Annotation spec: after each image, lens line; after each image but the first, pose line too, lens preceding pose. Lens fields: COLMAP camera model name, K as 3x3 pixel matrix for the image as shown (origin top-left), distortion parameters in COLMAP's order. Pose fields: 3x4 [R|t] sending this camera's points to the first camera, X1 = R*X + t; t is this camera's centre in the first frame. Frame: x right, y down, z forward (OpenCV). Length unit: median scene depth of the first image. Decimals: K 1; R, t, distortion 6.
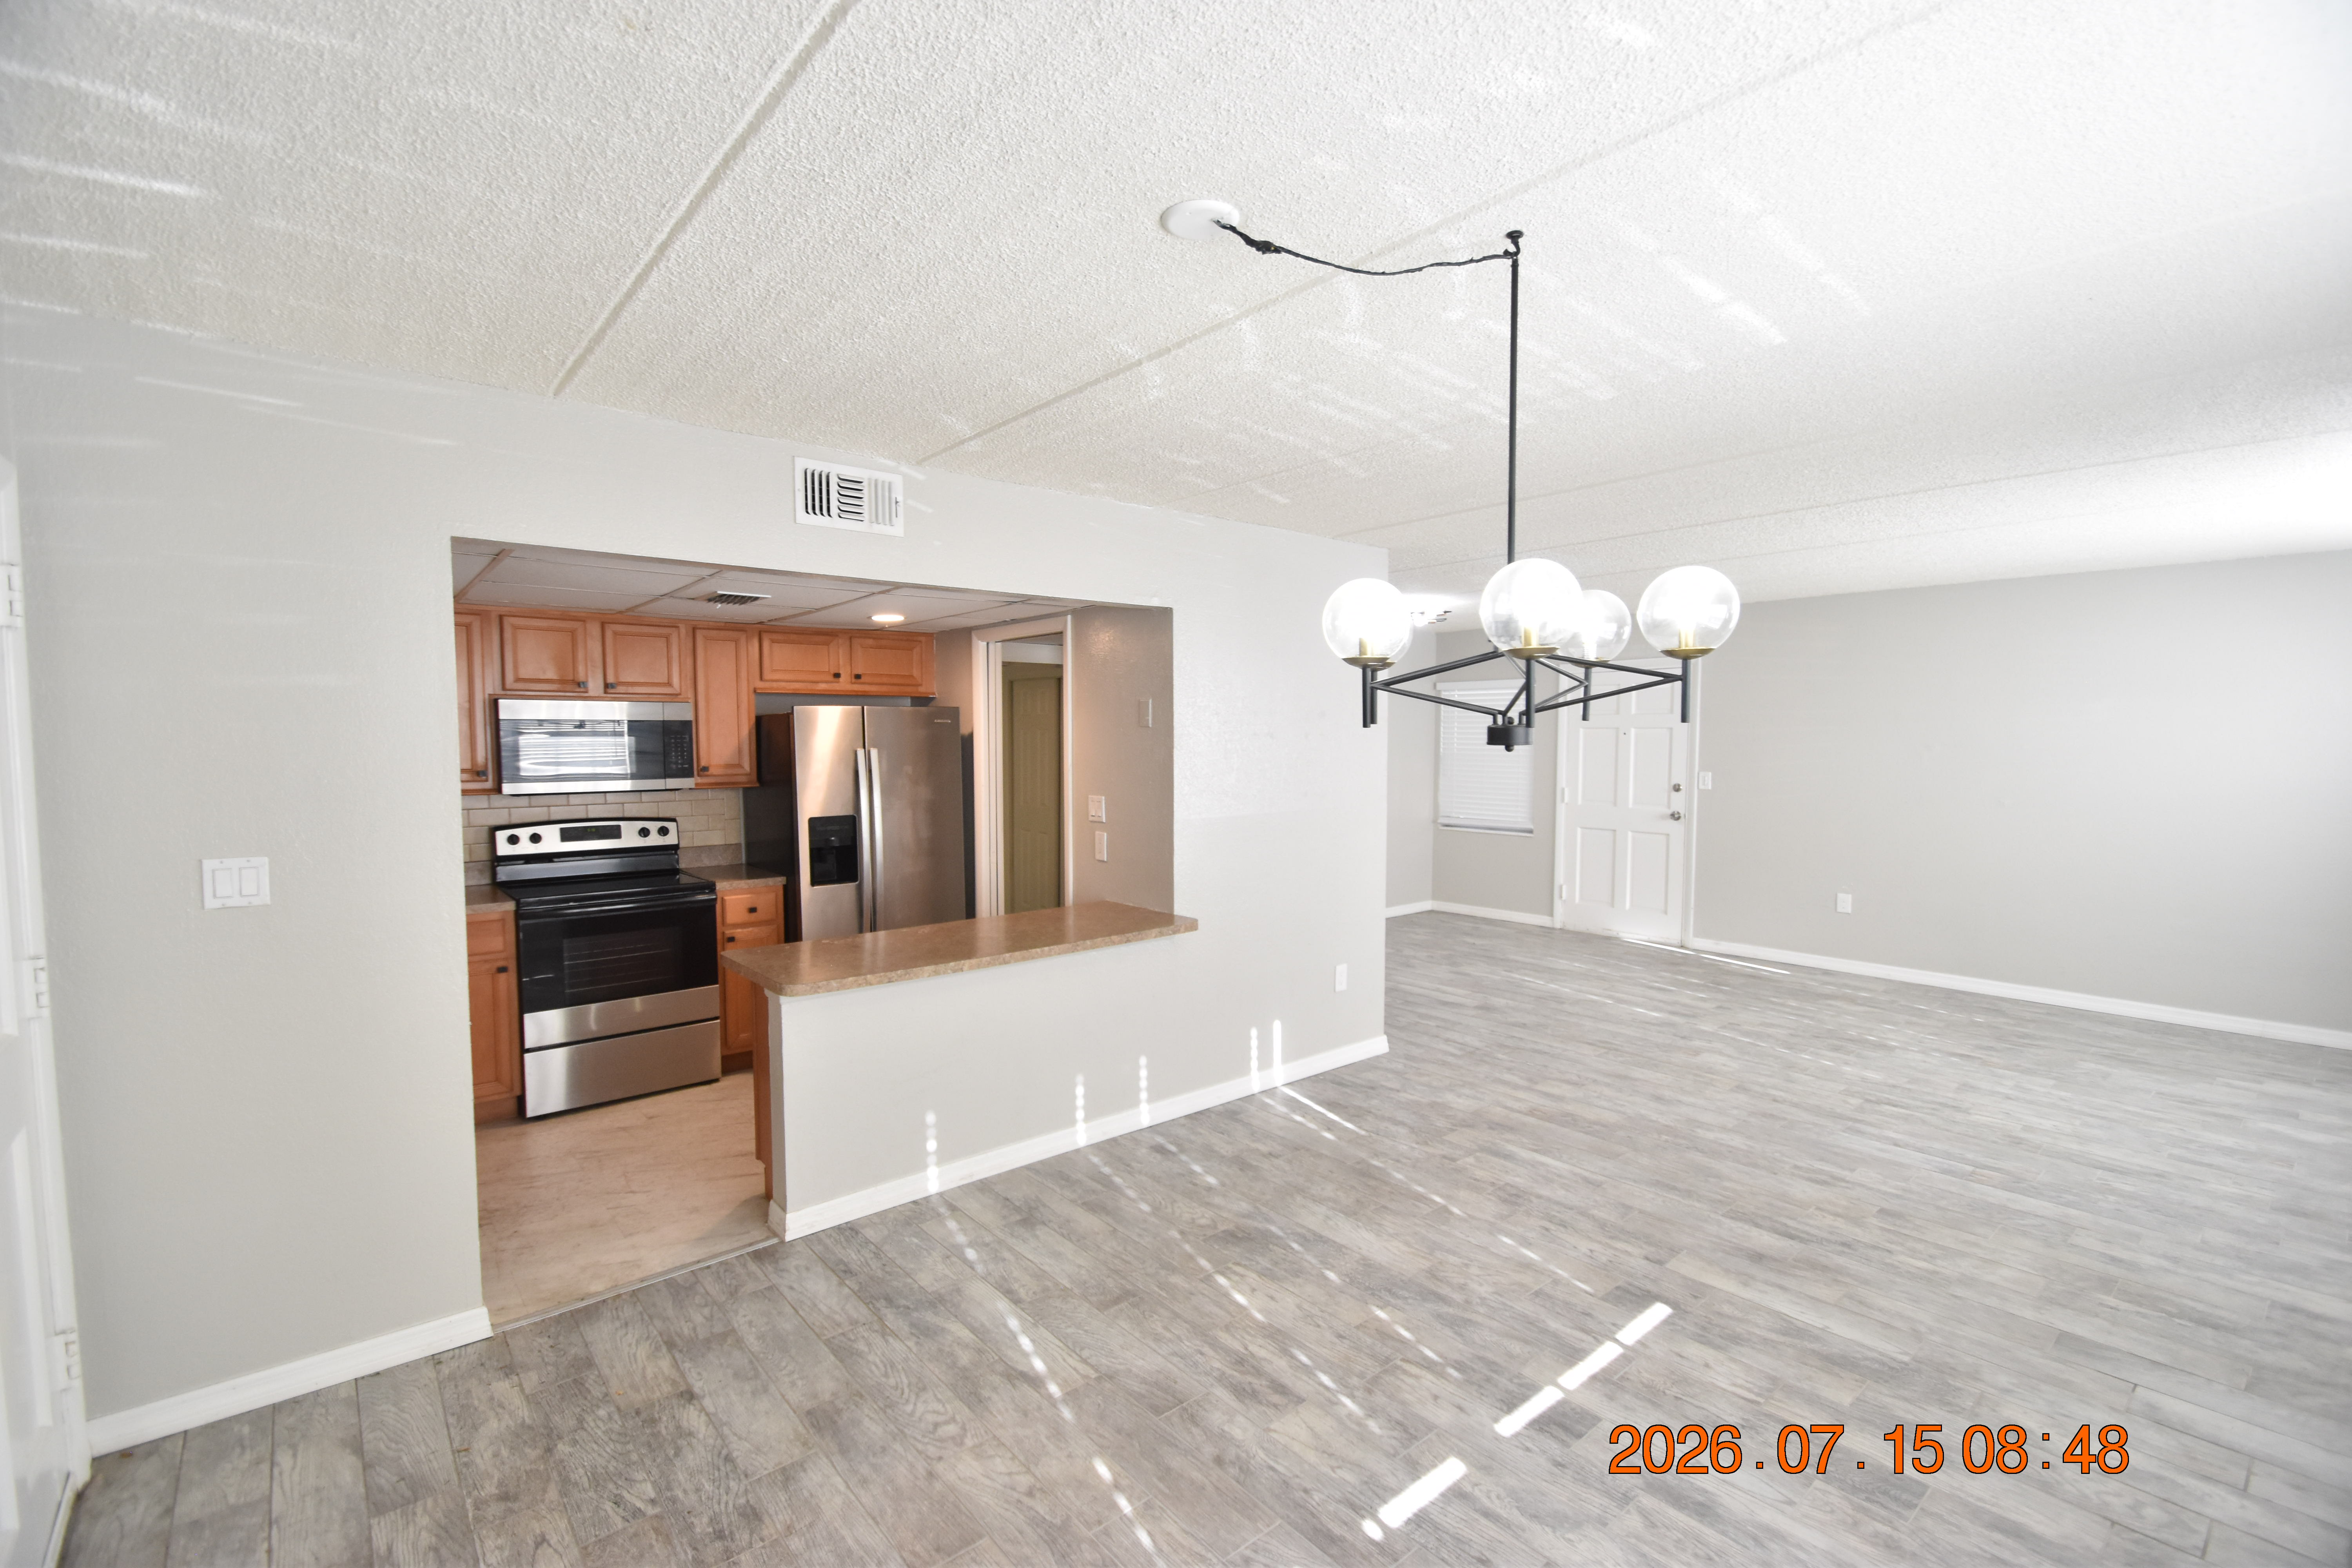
lens RADIAL K [[1029.7, 0, 1164.9], [0, 1029.7, 797.2], [0, 0, 1]] dist [0.022383, -0.020694]
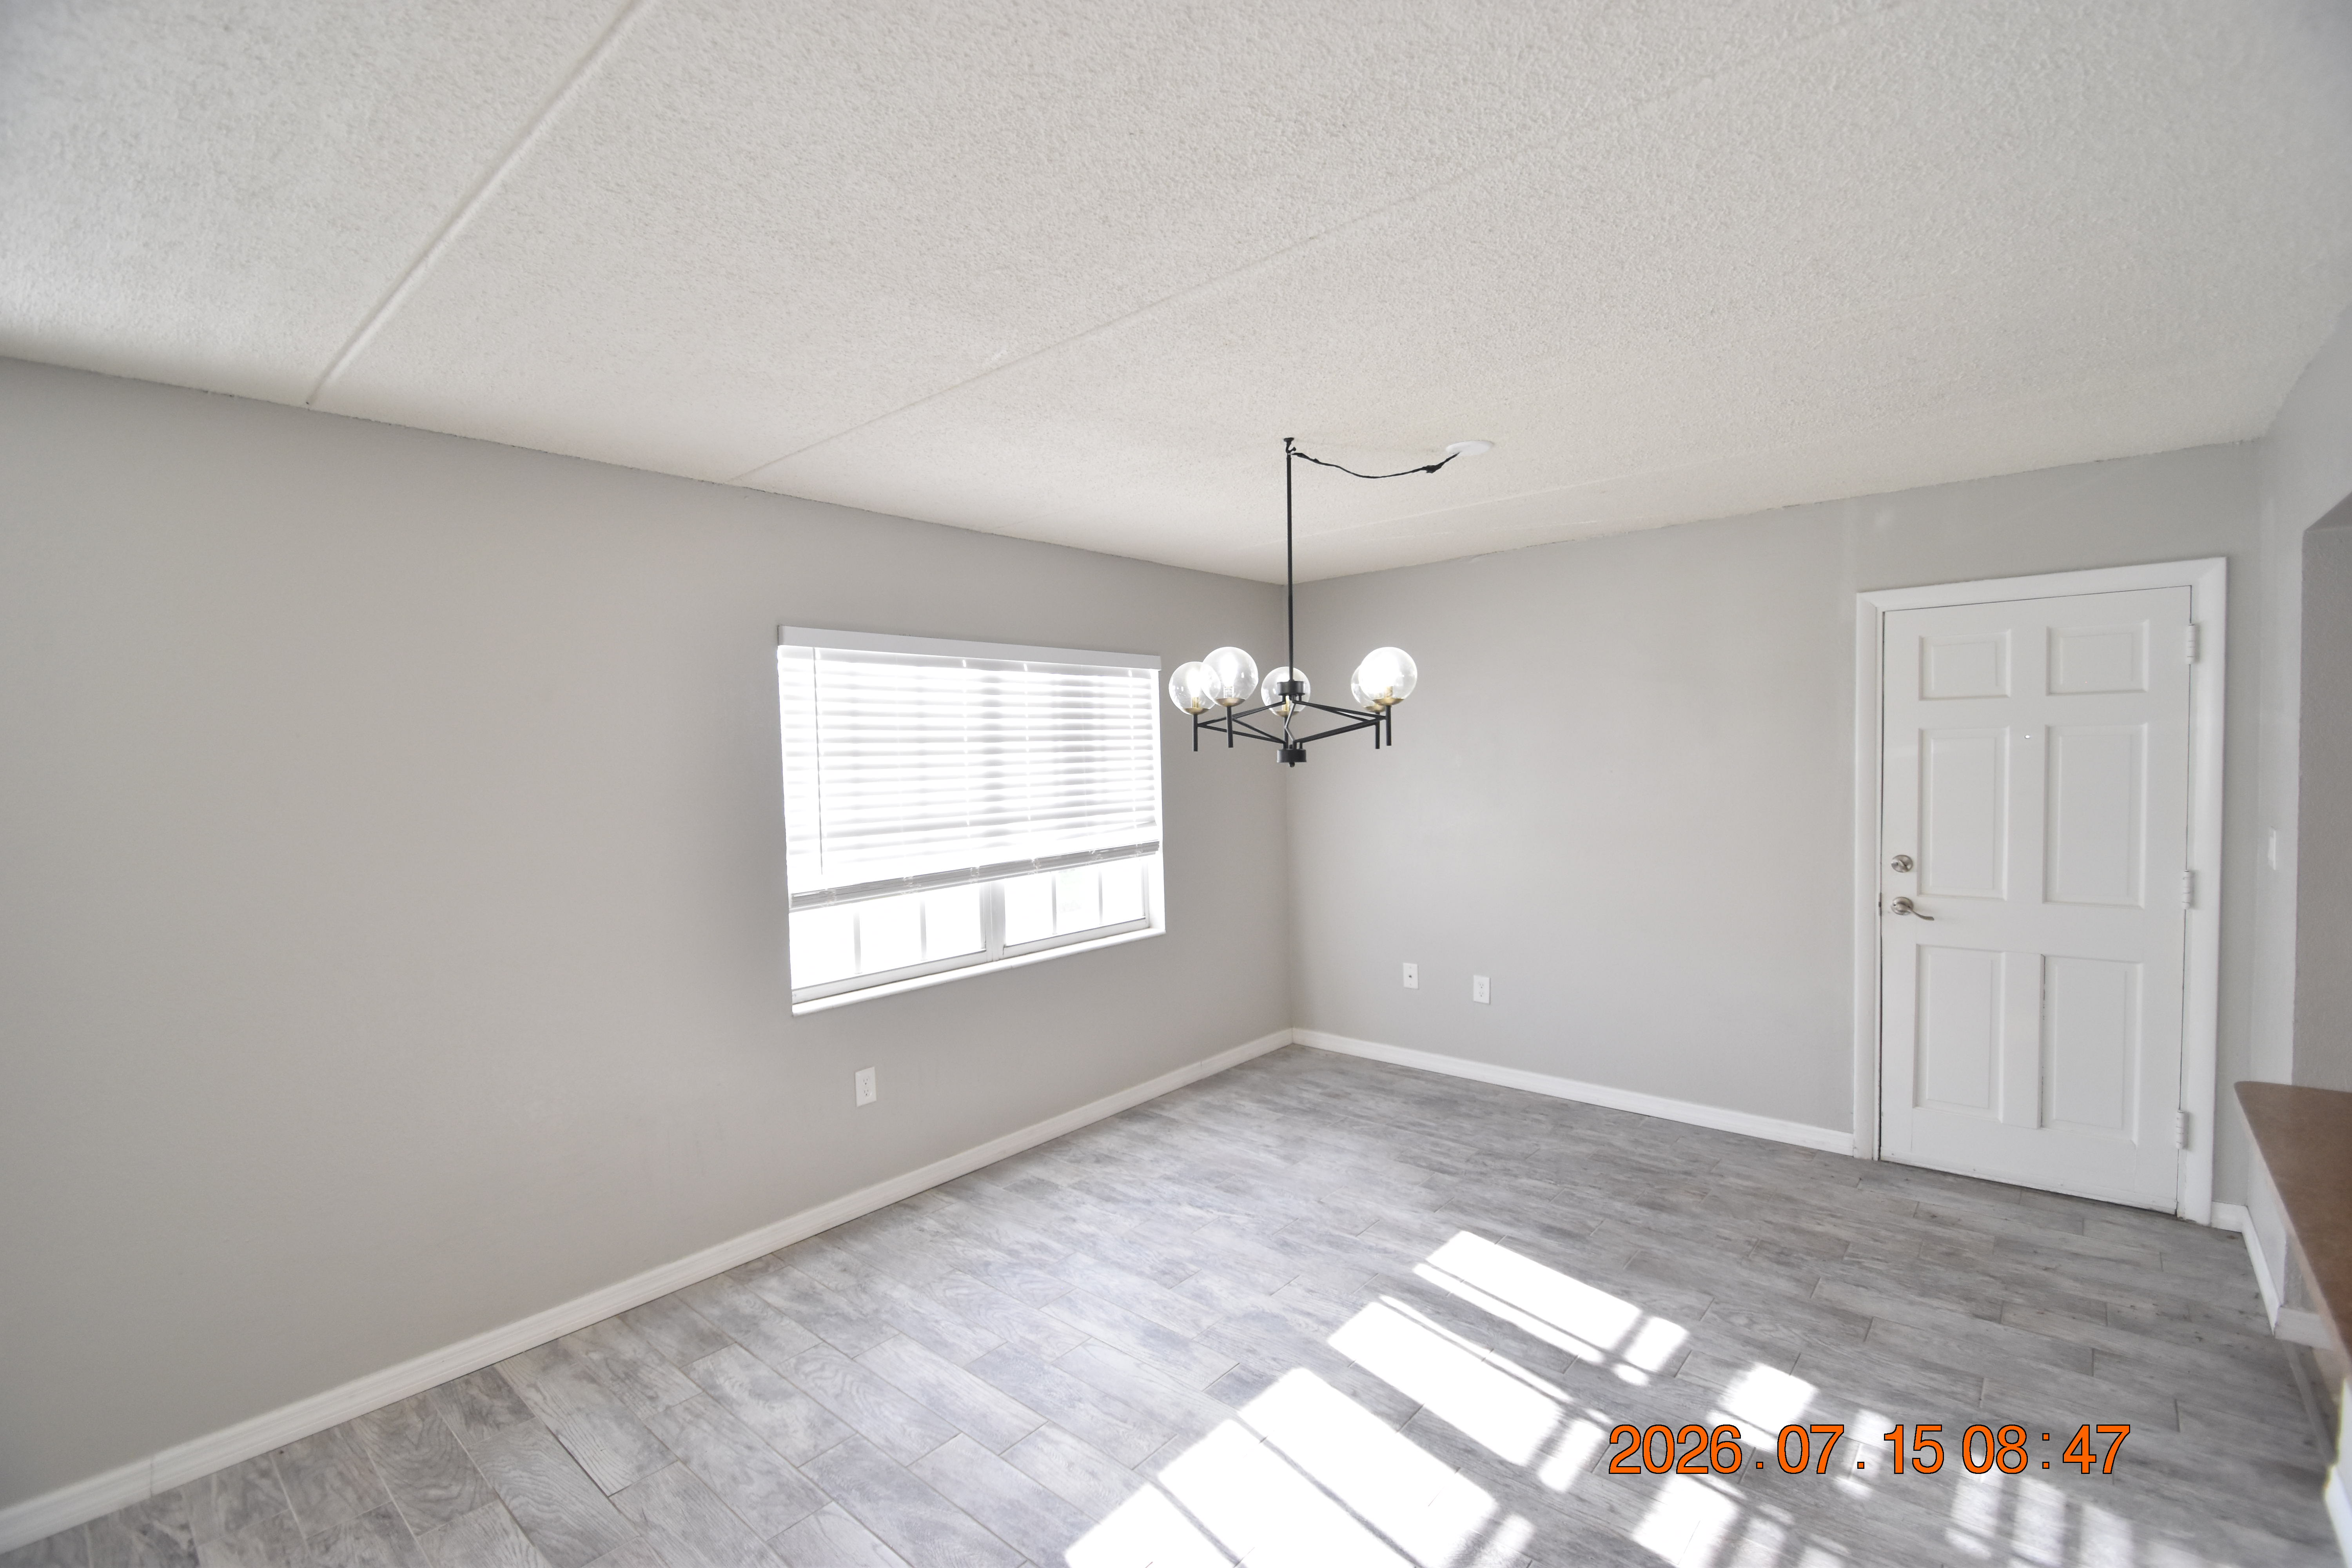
lens RADIAL K [[1029.7, 0, 1164.9], [0, 1029.7, 797.2], [0, 0, 1]] dist [0.022383, -0.020694]
pose [[-0.987879, 0.033627, -0.151538, 0.373277], [0.018244, 0.994639, 0.101784, -0.079125], [0.154148, 0.097786, -0.983197, 1.228028]]
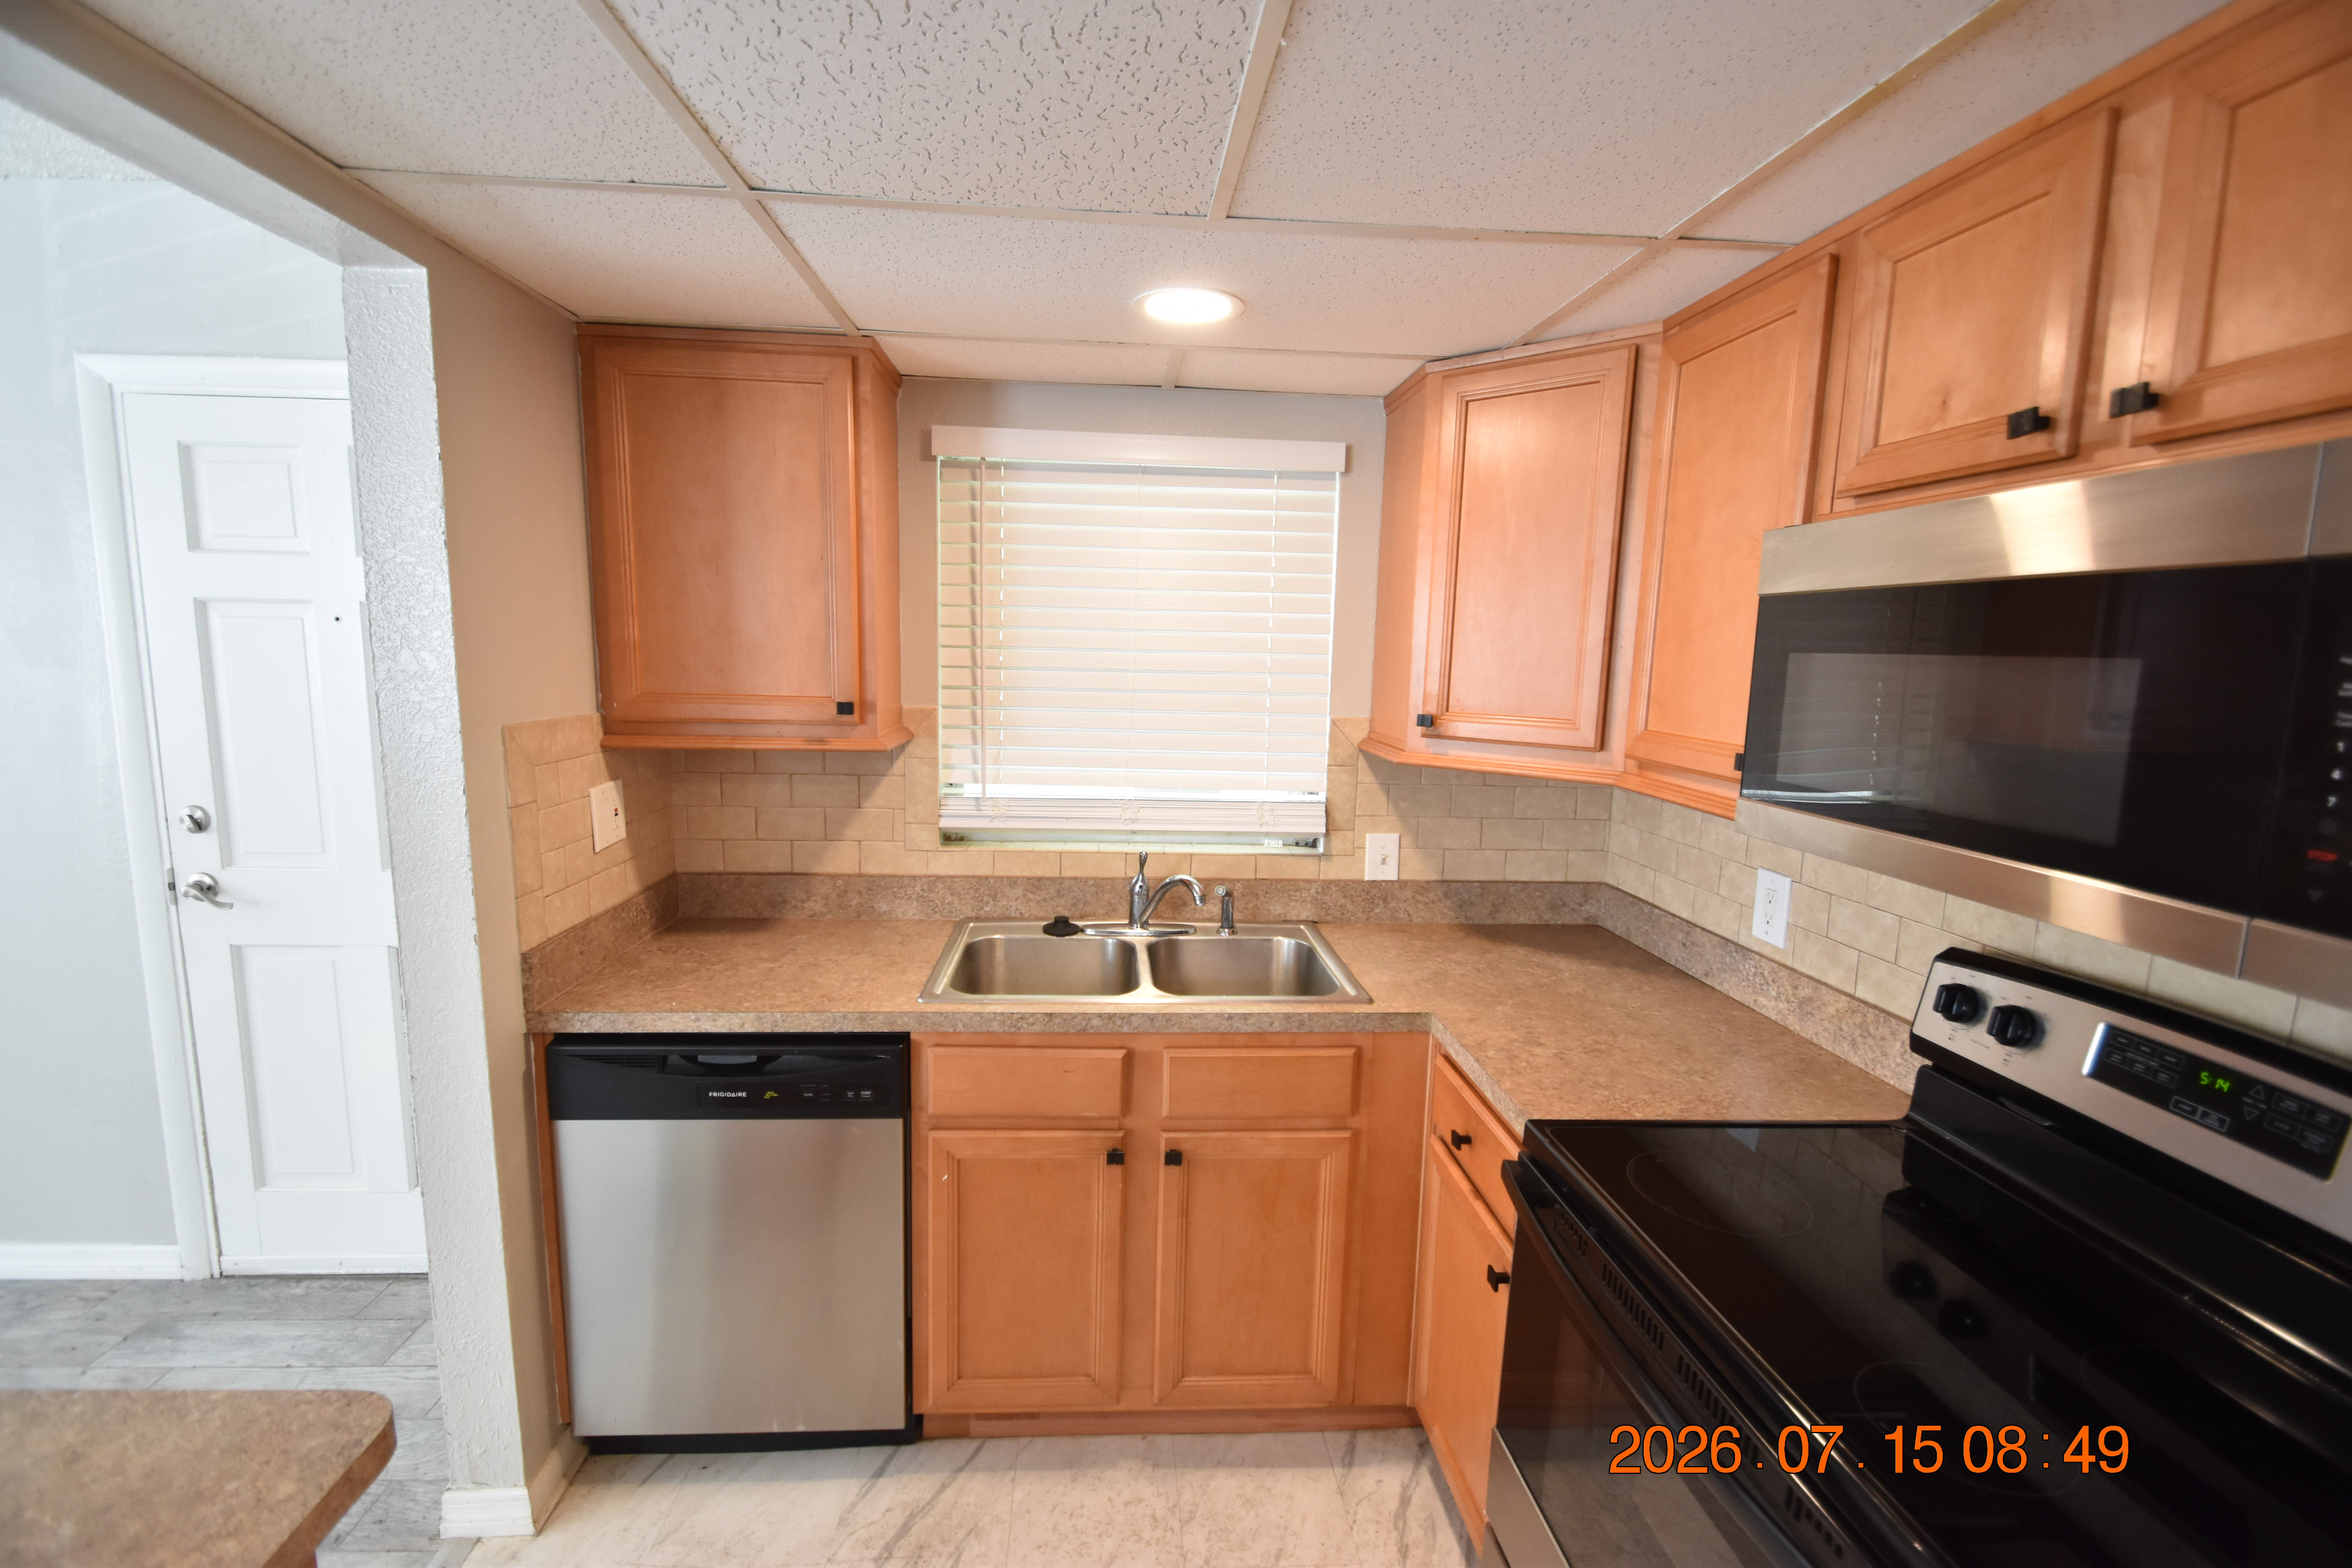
lens RADIAL K [[1029.7, 0, 1164.9], [0, 1029.7, 797.2], [0, 0, 1]] dist [0.022383, -0.020694]
pose [[-0.587280, 0.105108, -0.802530, -0.312083], [-0.072137, 0.980789, 0.181243, -0.066262], [0.806163, 0.164332, -0.568416, 1.172631]]
